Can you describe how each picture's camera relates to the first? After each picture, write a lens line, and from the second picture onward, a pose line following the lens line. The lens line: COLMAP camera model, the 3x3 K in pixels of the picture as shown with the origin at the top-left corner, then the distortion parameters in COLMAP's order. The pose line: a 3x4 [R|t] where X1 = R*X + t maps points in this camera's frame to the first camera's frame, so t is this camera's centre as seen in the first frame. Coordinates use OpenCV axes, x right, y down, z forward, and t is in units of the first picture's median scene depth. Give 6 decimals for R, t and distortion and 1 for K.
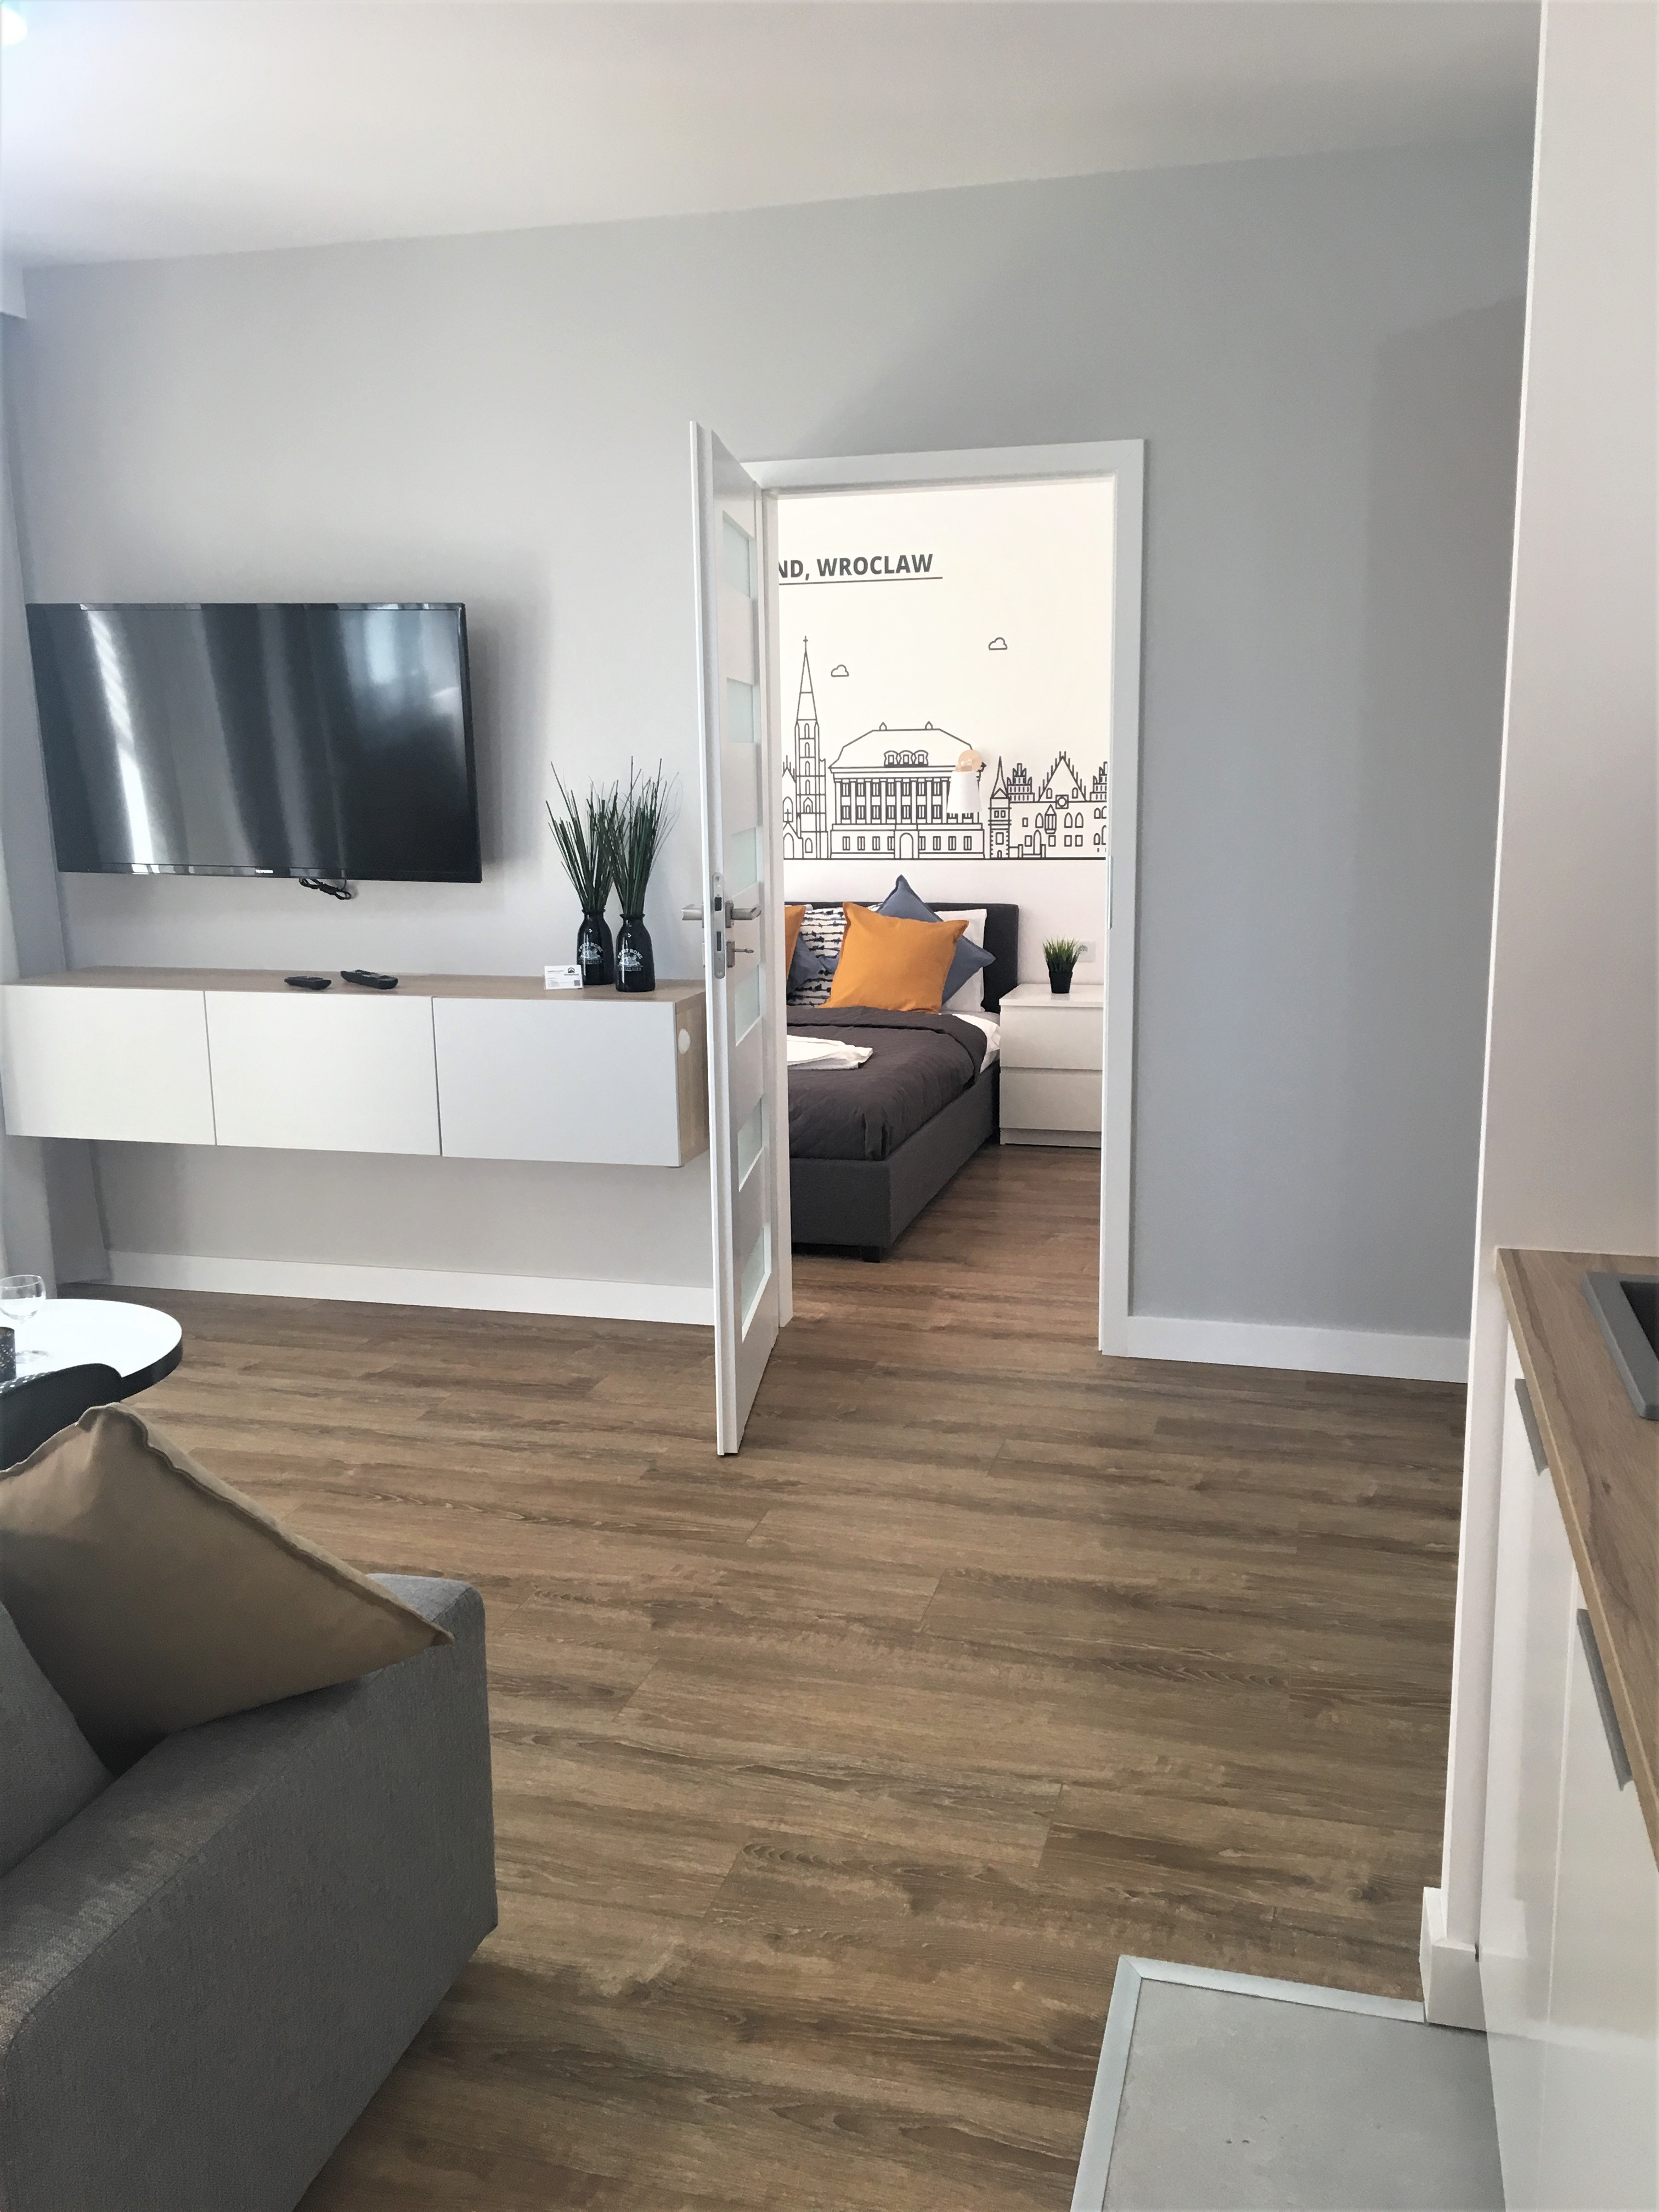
lens RADIAL K [[1887.0, 0, 841.1], [0, 1887.0, 1101.2], [0, 0, 1]] dist [0.078746, -0.105886]
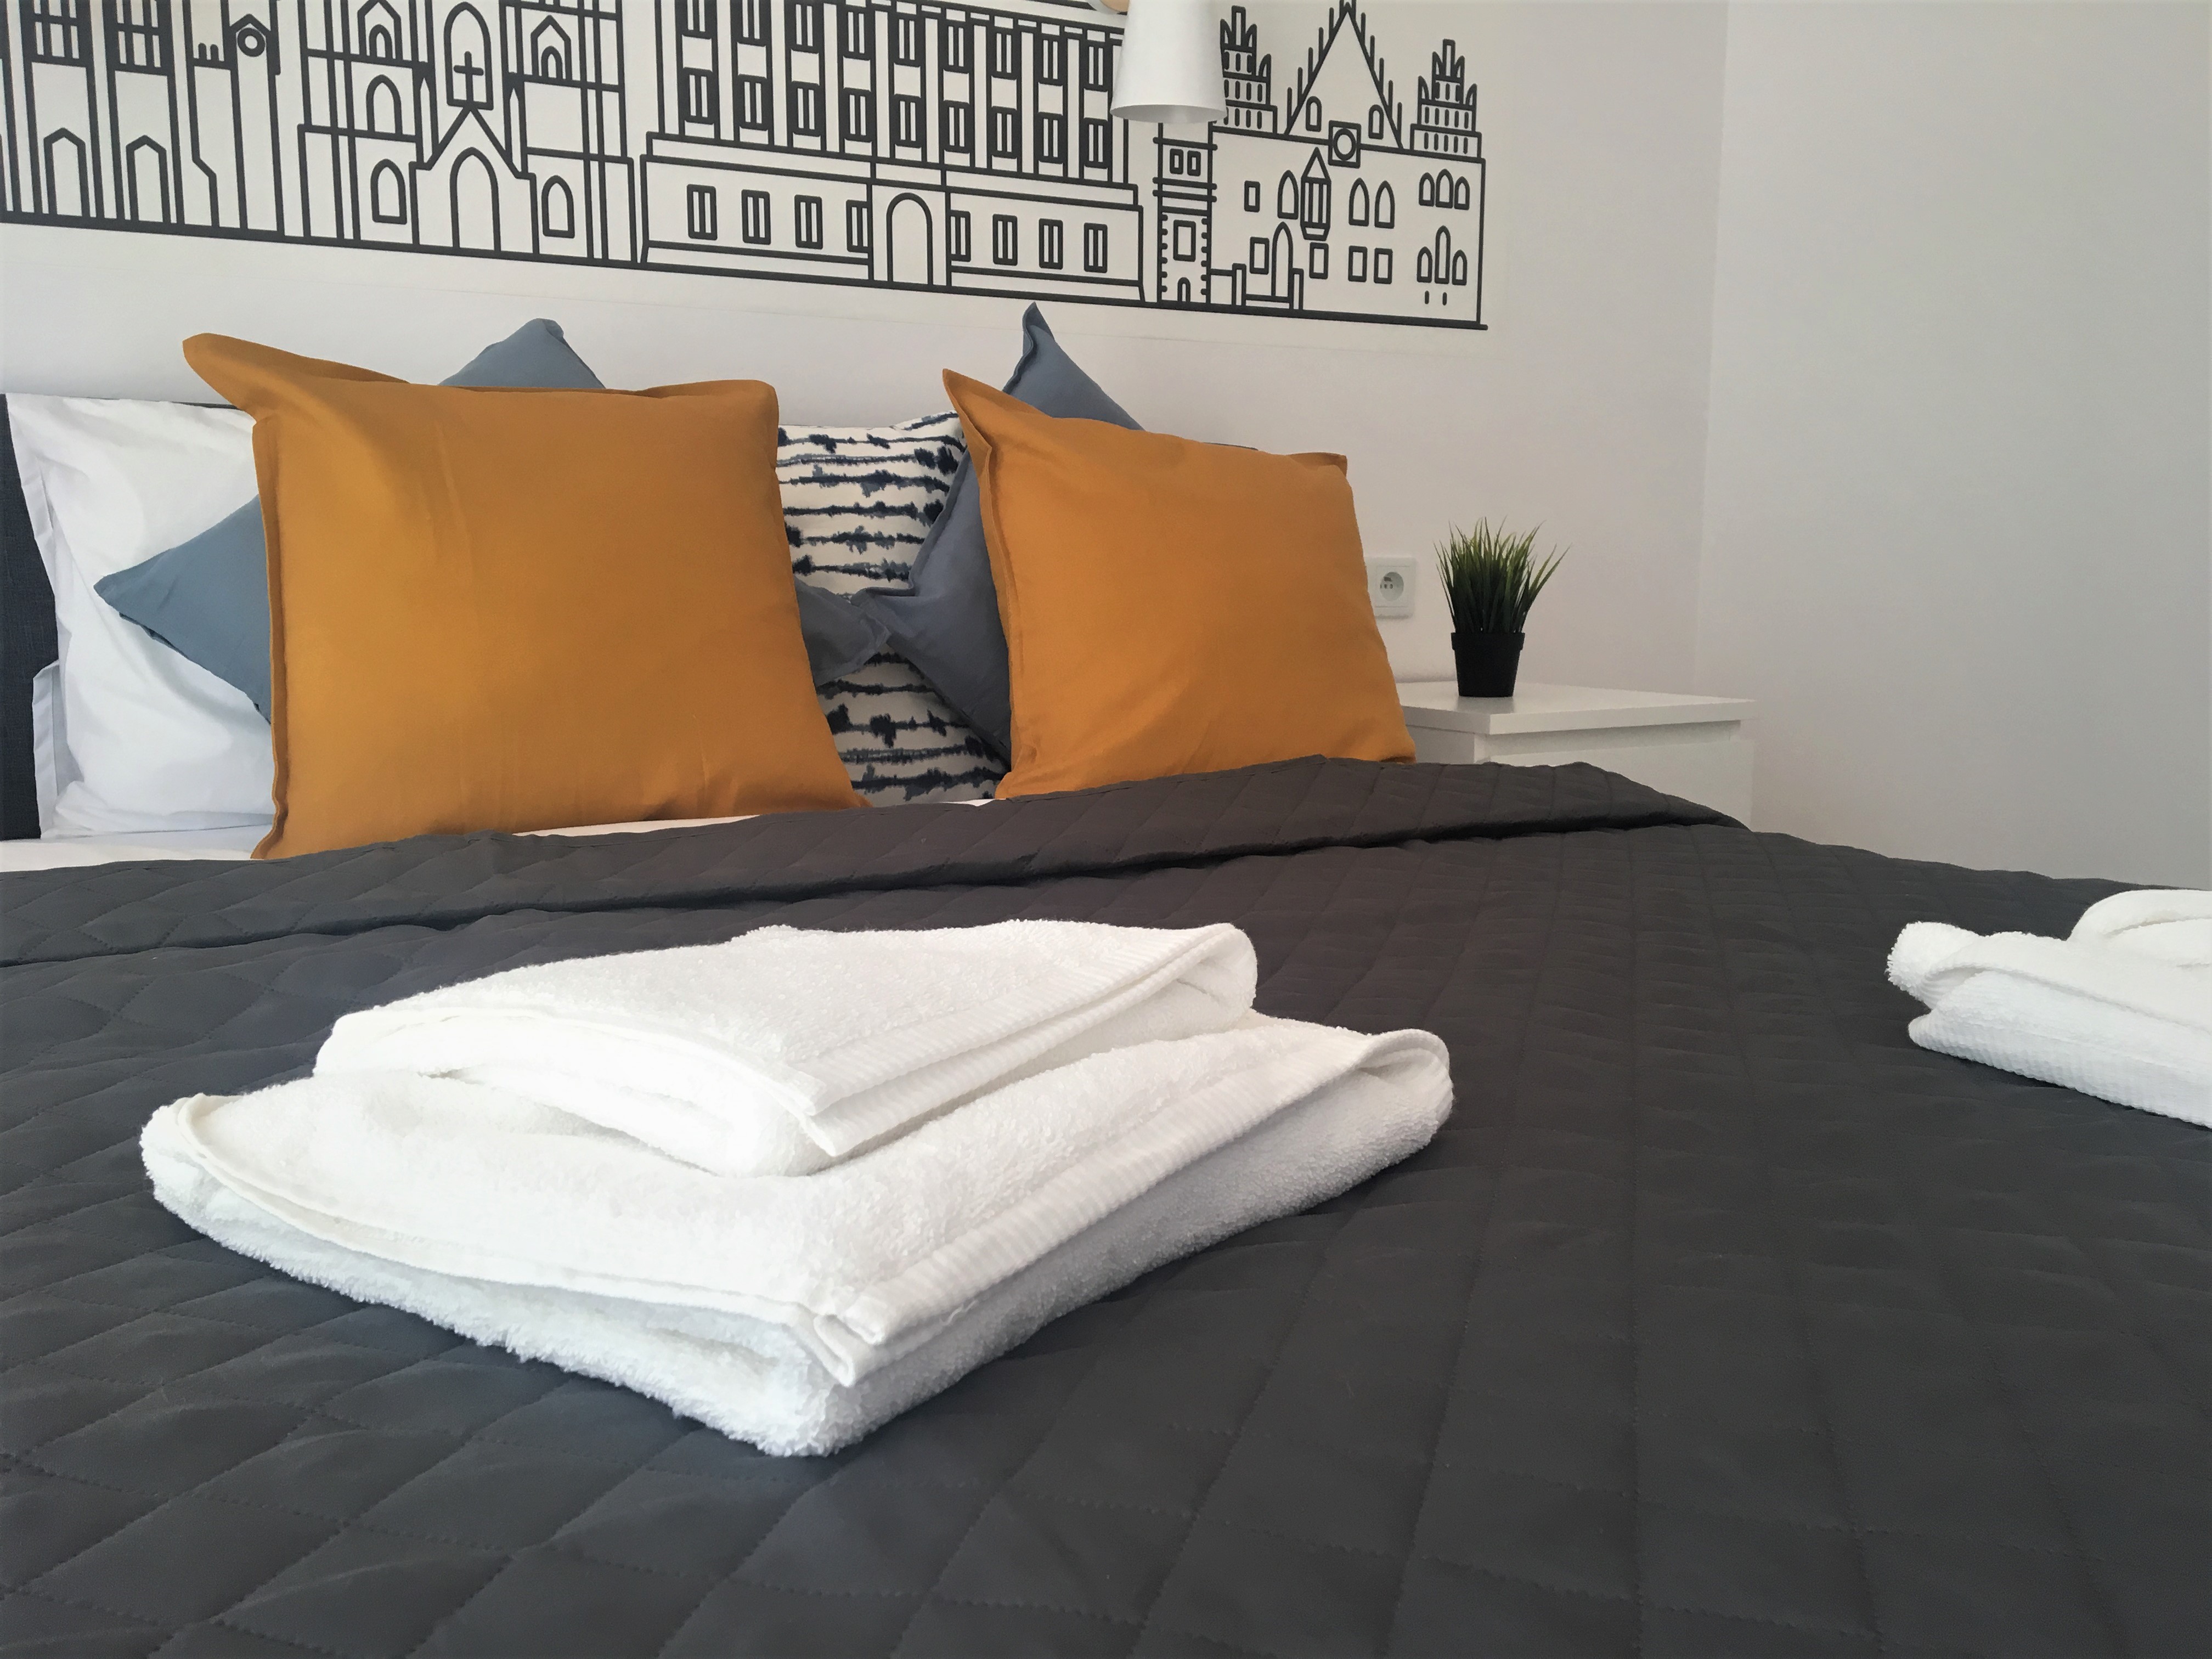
lens RADIAL K [[1887.0, 0, 1098.6], [0, 1887.0, 833.2], [0, 0, 1]] dist [0.078746, -0.105886]
pose [[0.723056, -0.085099, 0.685527, -0.159260], [0.115329, 0.993326, 0.001666, -0.040758], [-0.681094, 0.077857, 0.728045, 0.785894]]
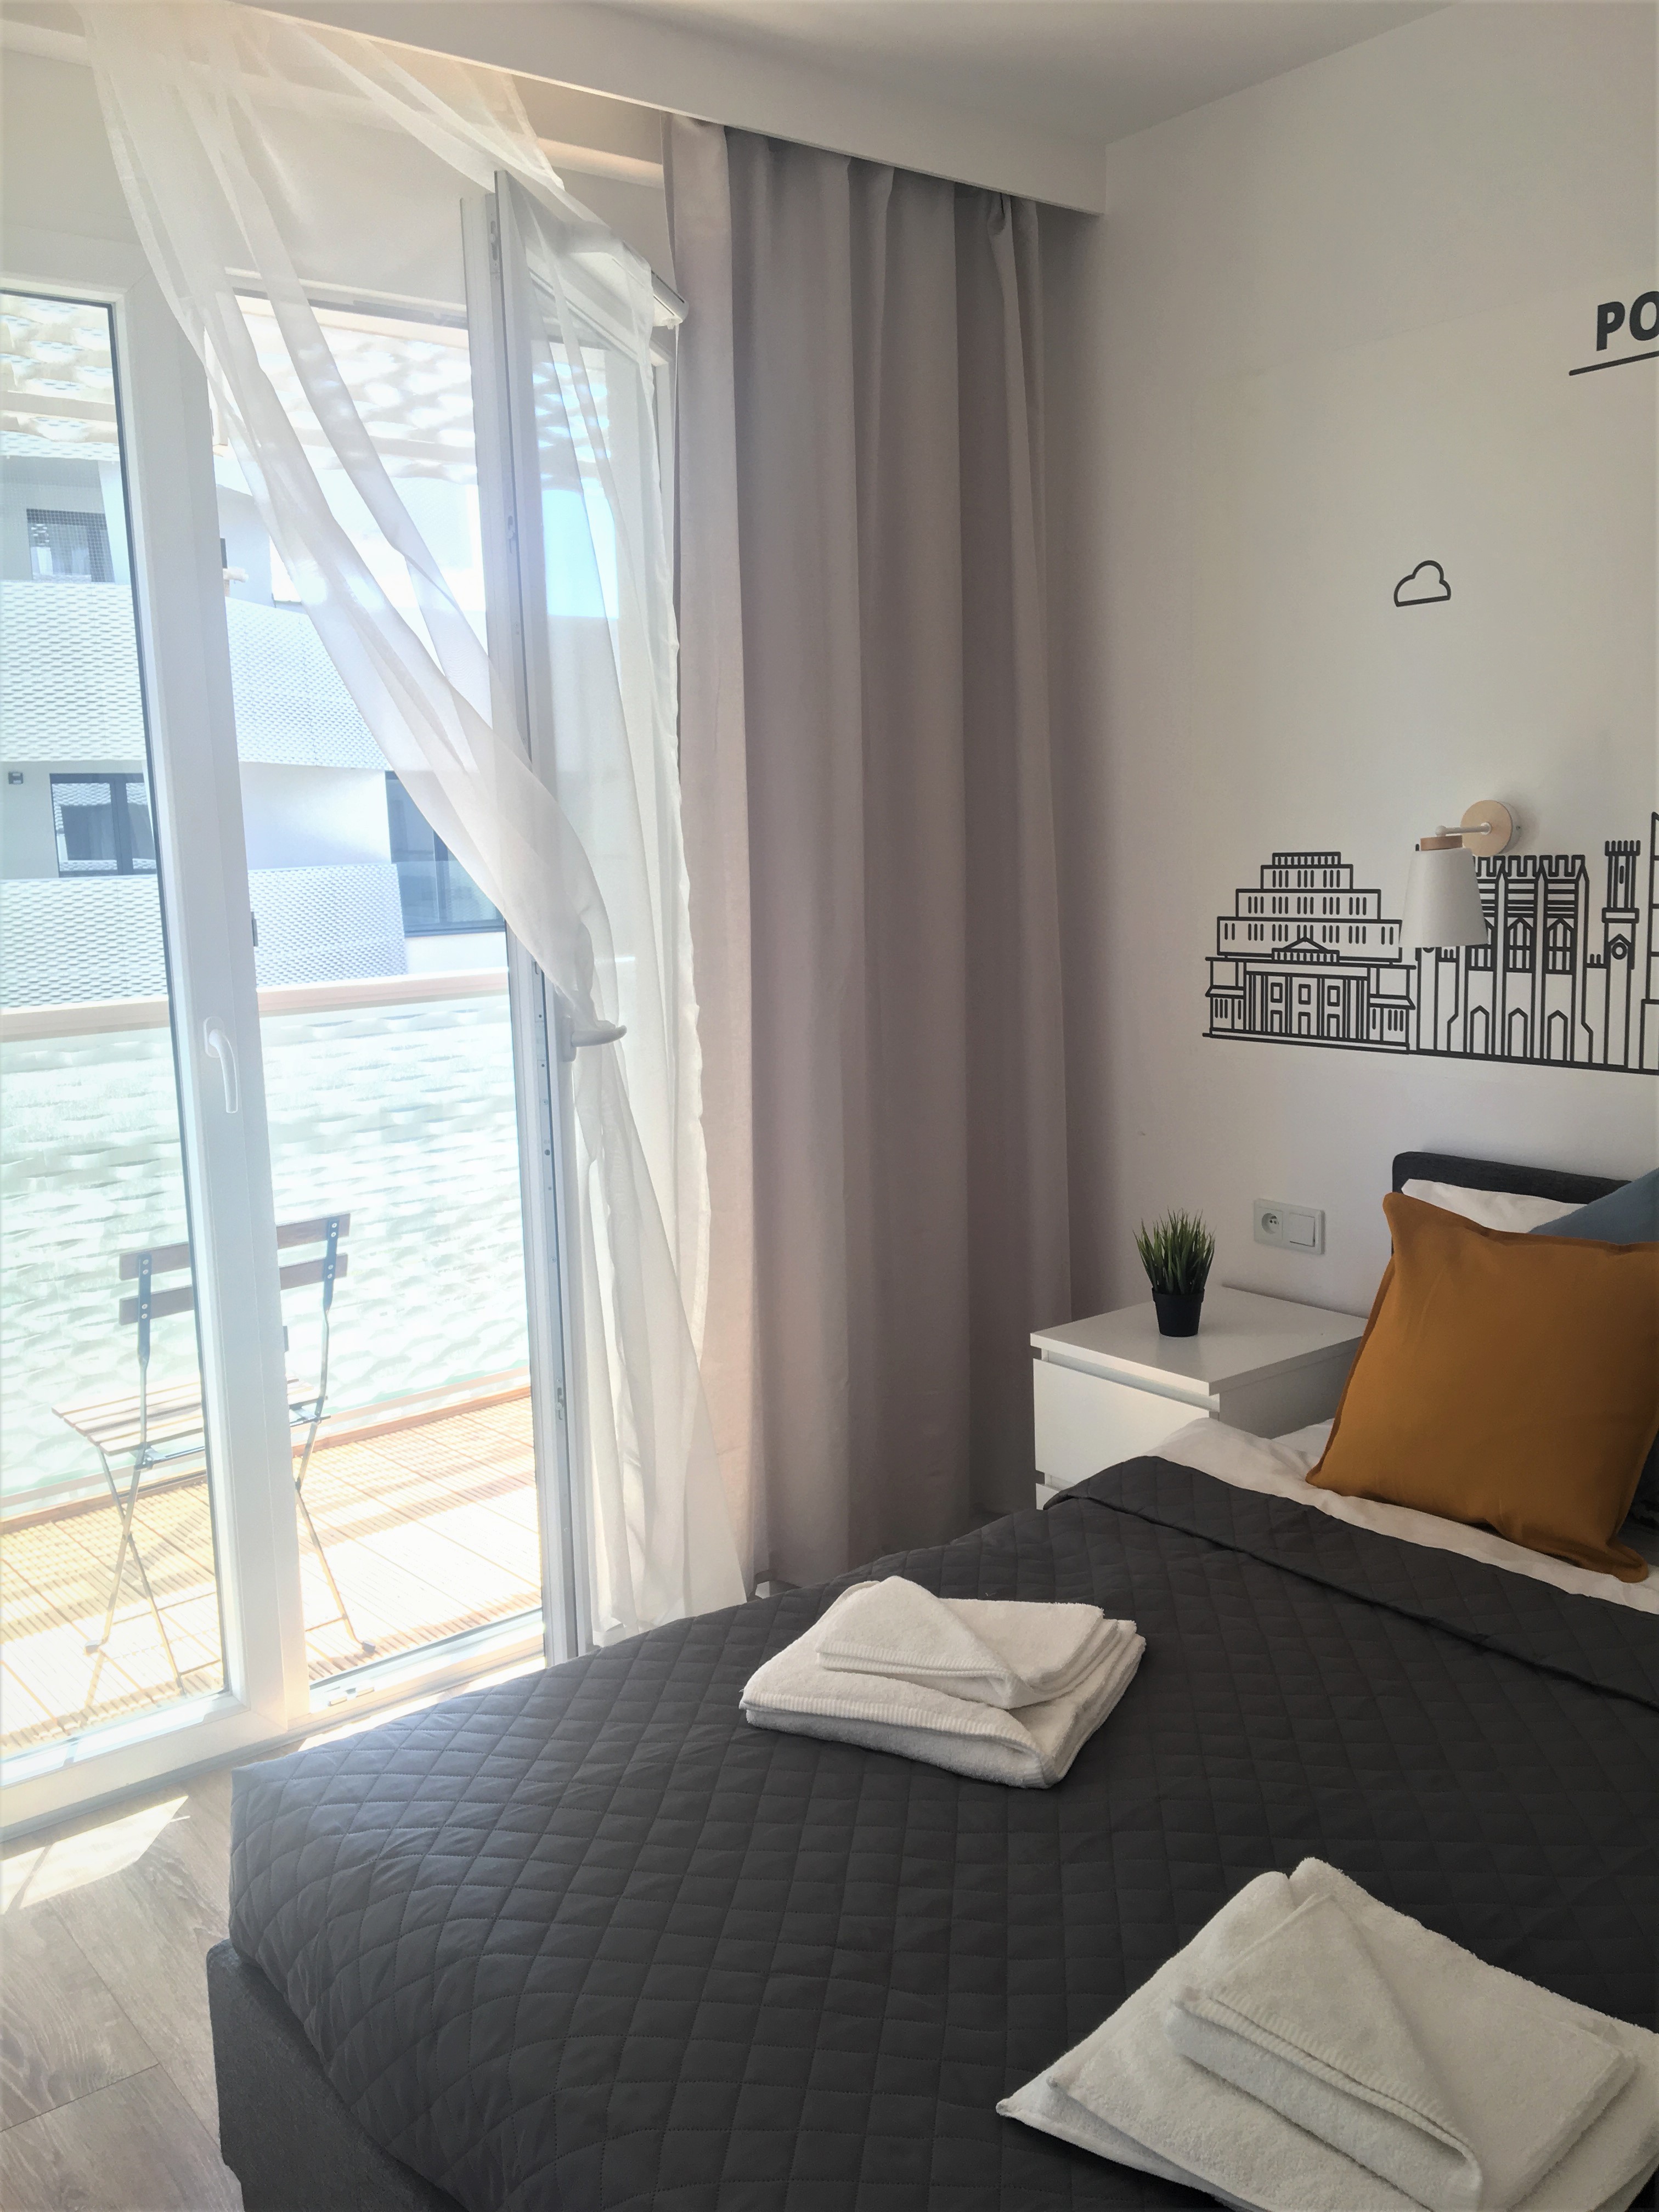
lens RADIAL K [[1887.0, 0, 807.2], [0, 1887.0, 1093.1], [0, 0, 1]] dist [0.078746, -0.105886]
pose [[0.802917, 0.070705, -0.591882, 0.047163], [-0.086678, 0.996235, 0.001425, -0.114673], [0.589755, 0.050159, 0.806023, 0.616515]]
